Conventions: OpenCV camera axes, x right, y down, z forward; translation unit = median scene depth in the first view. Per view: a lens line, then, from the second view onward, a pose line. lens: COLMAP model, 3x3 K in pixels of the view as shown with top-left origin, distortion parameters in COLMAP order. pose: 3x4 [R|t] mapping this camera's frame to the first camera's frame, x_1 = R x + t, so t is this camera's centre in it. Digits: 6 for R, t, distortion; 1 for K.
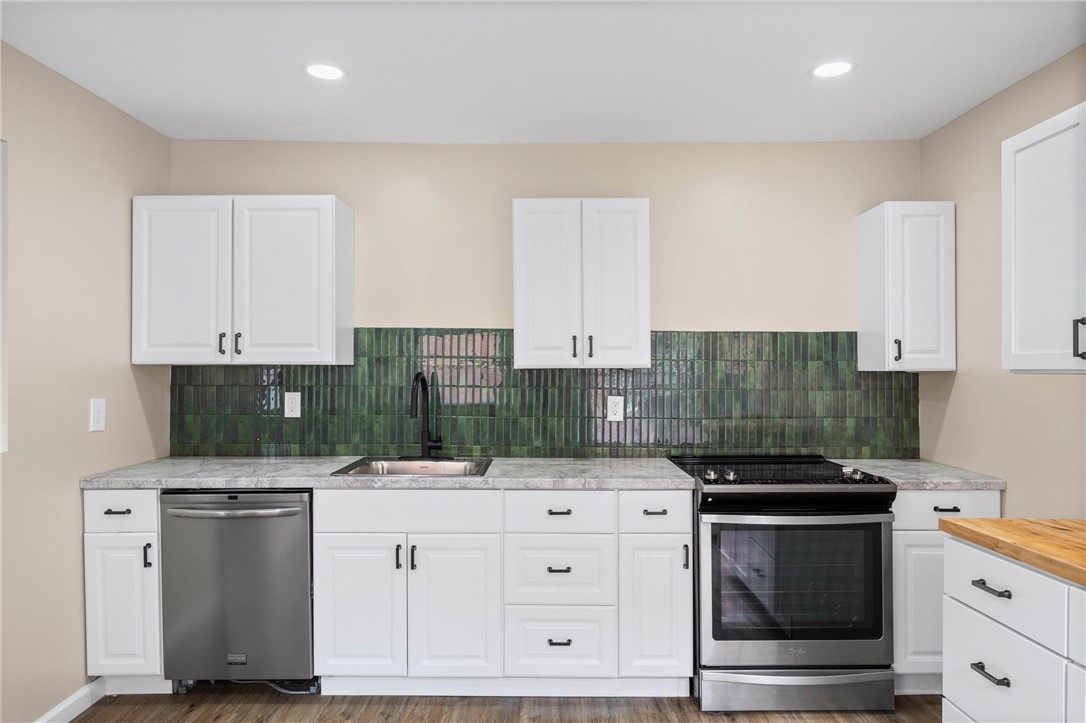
lens RADIAL K [[673.5, 0, 541.0], [0, 673.5, 367.3], [0, 0, 1]] dist [-0.002279, 0.000154]
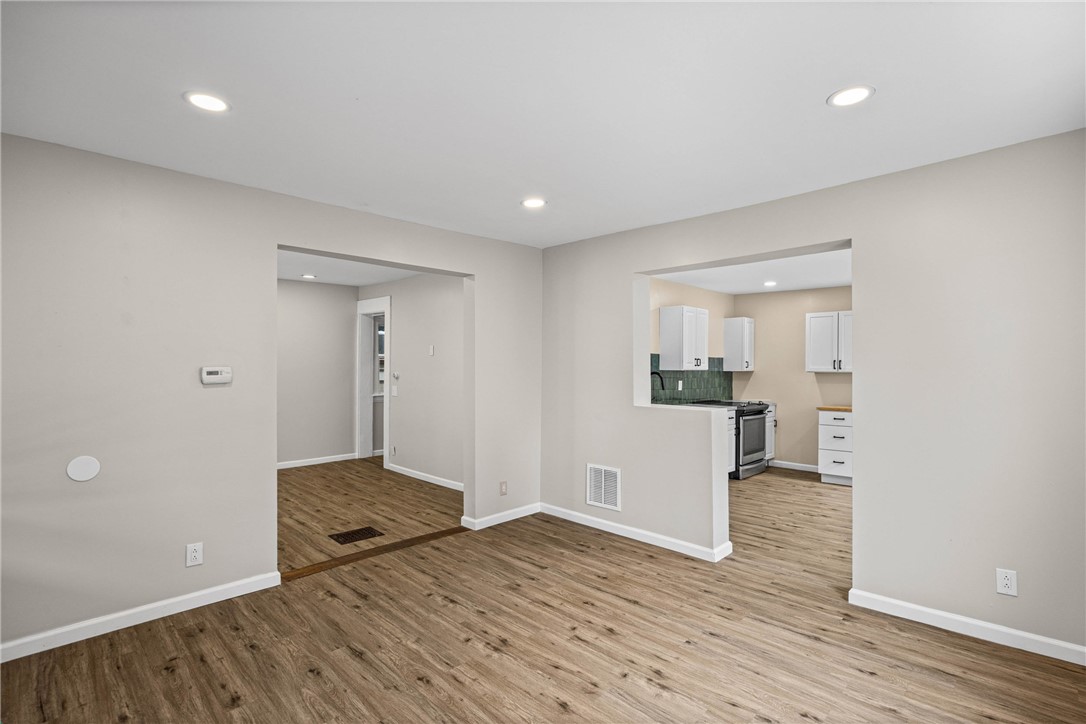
lens RADIAL K [[521.2, 0, 544.1], [0, 521.2, 362.3], [0, 0, 1]] dist [0.000129, -0.000038]
pose [[0.702273, 0.009397, 0.711845, -1.885838], [-0.008863, 0.999951, -0.004456, -0.016572], [-0.711852, -0.003179, 0.702322, -0.049426]]
